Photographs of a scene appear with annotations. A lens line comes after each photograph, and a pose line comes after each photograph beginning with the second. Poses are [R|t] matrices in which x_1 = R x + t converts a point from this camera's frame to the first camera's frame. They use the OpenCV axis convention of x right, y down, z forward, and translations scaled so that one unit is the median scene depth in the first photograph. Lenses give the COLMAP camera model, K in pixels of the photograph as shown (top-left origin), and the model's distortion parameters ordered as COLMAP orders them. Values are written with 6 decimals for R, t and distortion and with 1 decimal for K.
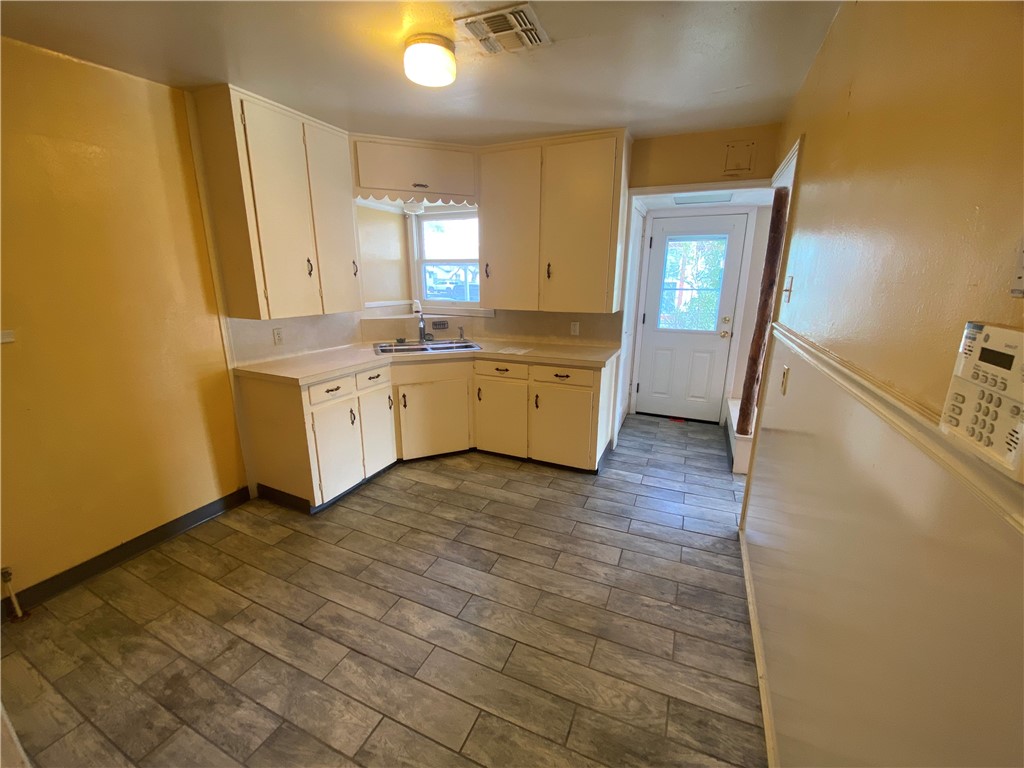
lens RADIAL K [[410.9, 0, 510.8], [0, 410.9, 383.0], [0, 0, 1]] dist [0.027536, -0.024991]
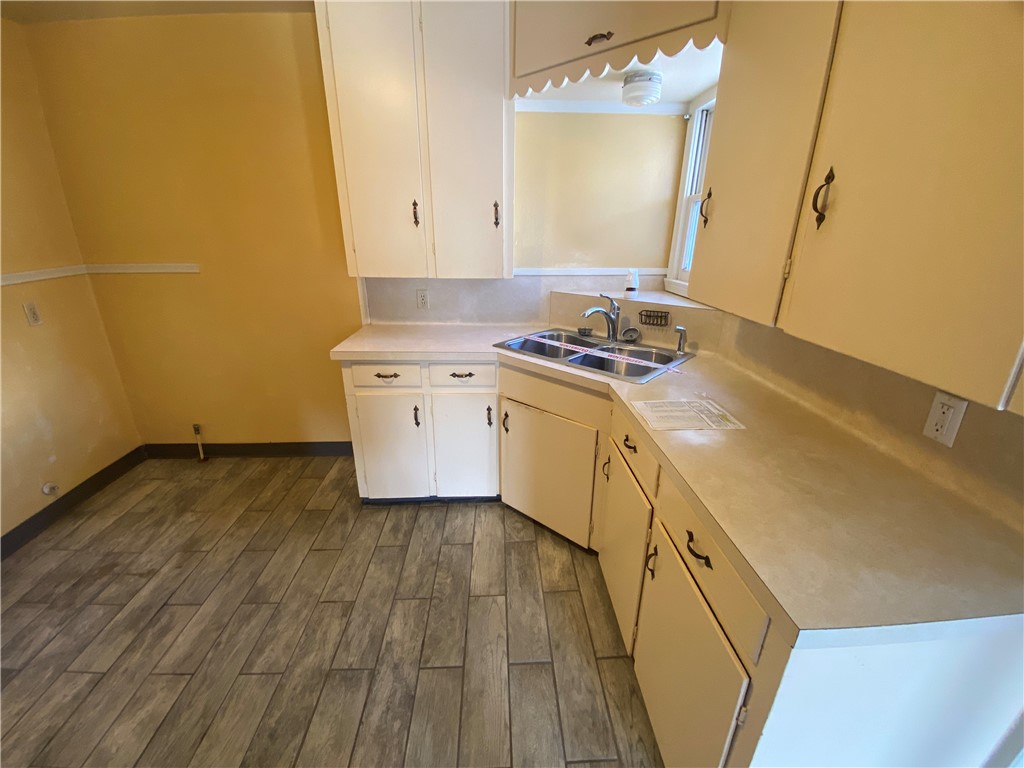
lens RADIAL K [[410.9, 0, 510.8], [0, 410.9, 383.0], [0, 0, 1]] dist [0.027536, -0.024991]
pose [[0.443082, 0.307904, -0.841946, 0.291526], [-0.228824, 0.946902, 0.225867, -0.175612], [0.866786, 0.092580, 0.490012, 0.722556]]
